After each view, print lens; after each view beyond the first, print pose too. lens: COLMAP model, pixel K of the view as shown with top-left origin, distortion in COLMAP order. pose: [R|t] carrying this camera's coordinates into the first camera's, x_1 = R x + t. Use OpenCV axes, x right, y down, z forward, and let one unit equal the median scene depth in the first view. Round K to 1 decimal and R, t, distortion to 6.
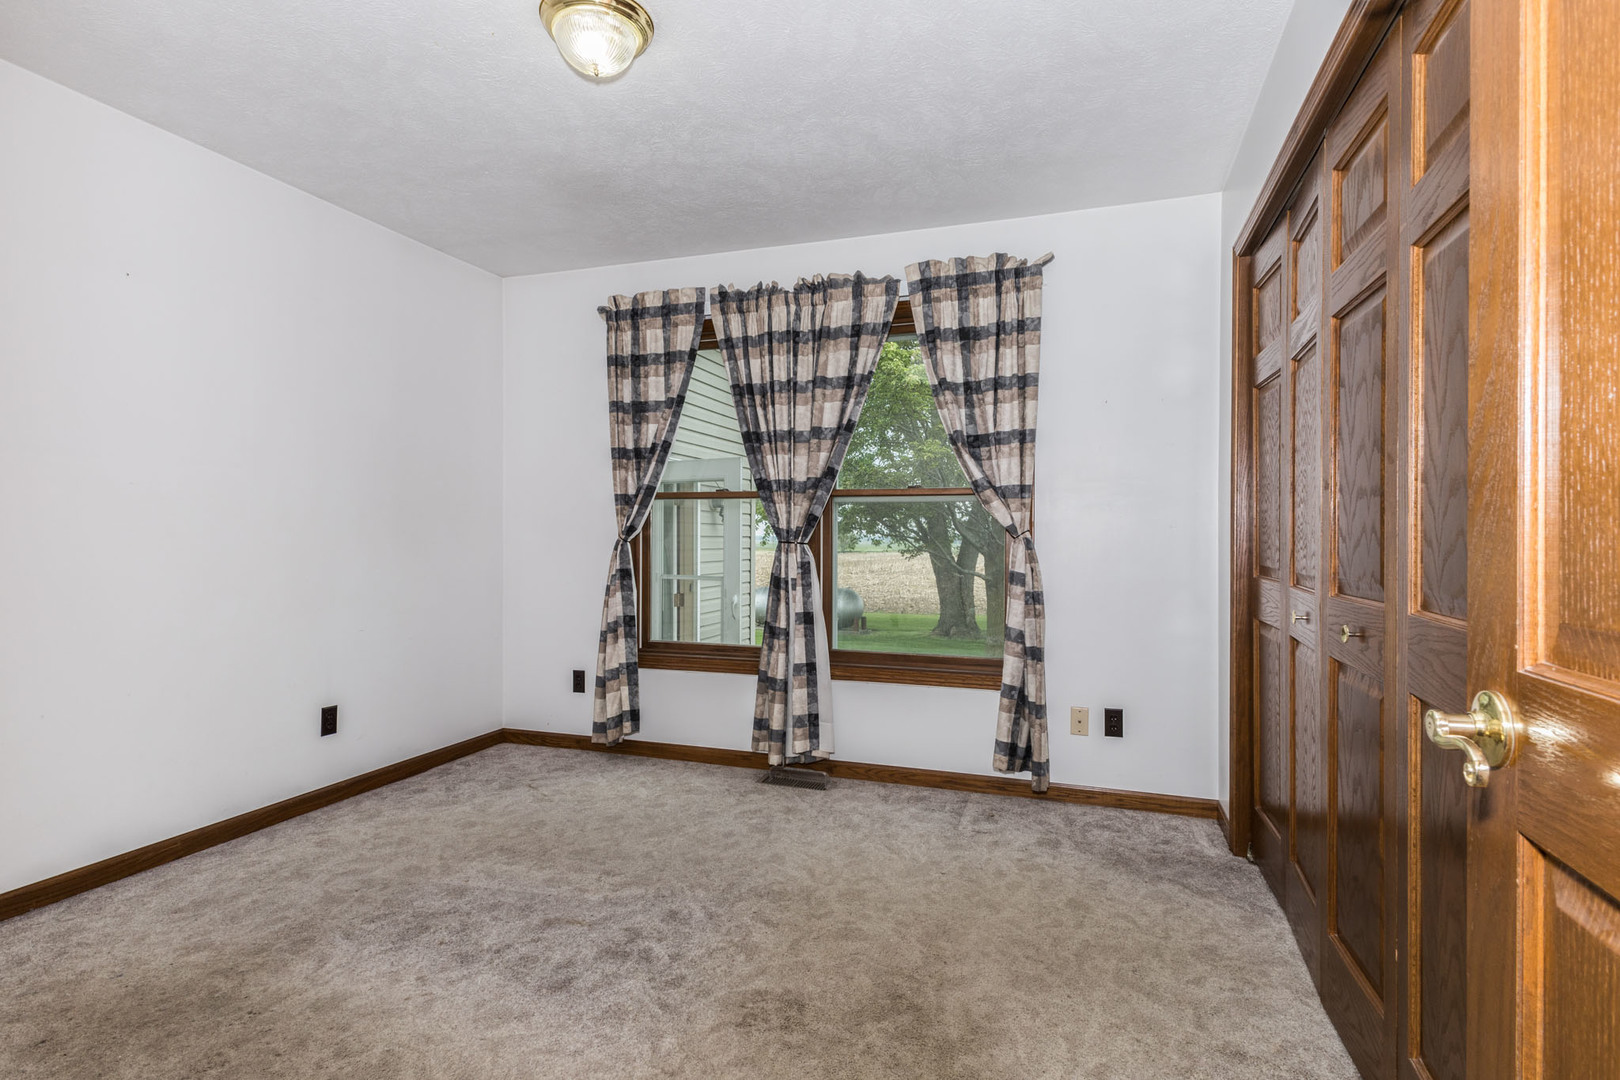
lens RADIAL K [[773.7, 0, 813.4], [0, 773.7, 535.1], [0, 0, 1]] dist [0.002368, 0.000083]
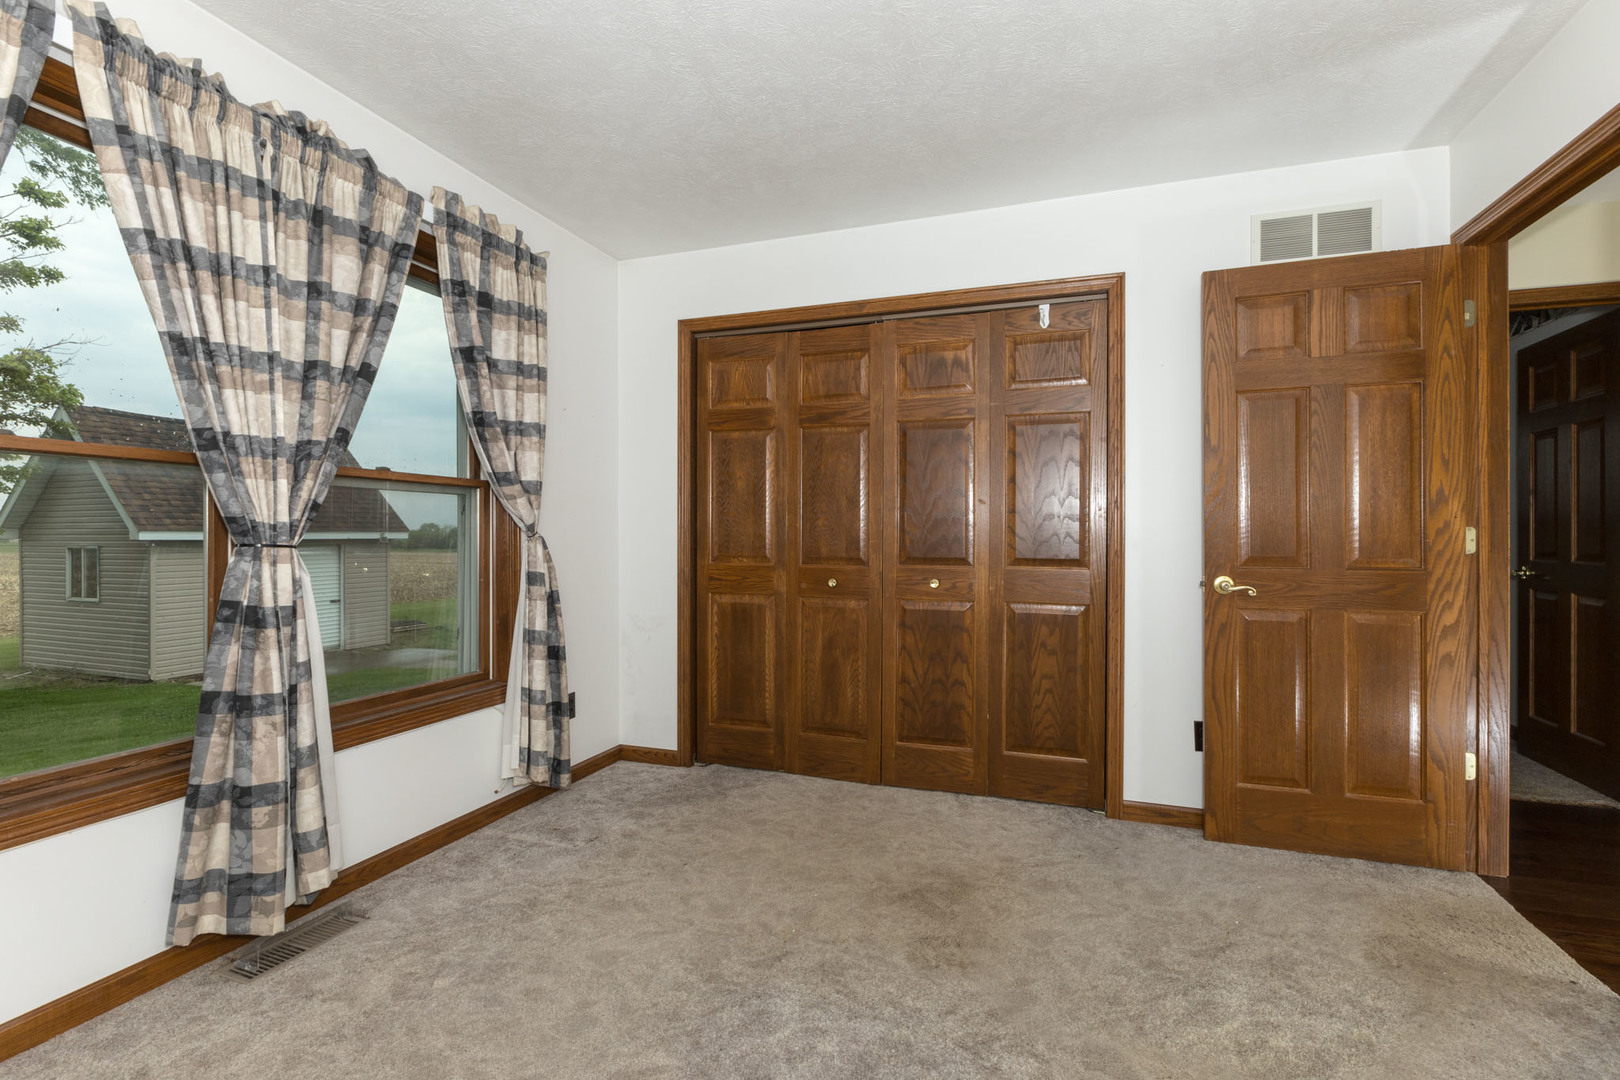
lens RADIAL K [[718.5, 0, 805.5], [0, 718.5, 535.8], [0, 0, 1]] dist [-0.001481, -0.007474]
pose [[0.040106, -0.001389, 0.999194, -0.592362], [-0.002006, 0.999997, 0.001471, 0.000378], [-0.999193, -0.002064, 0.040103, 0.613176]]
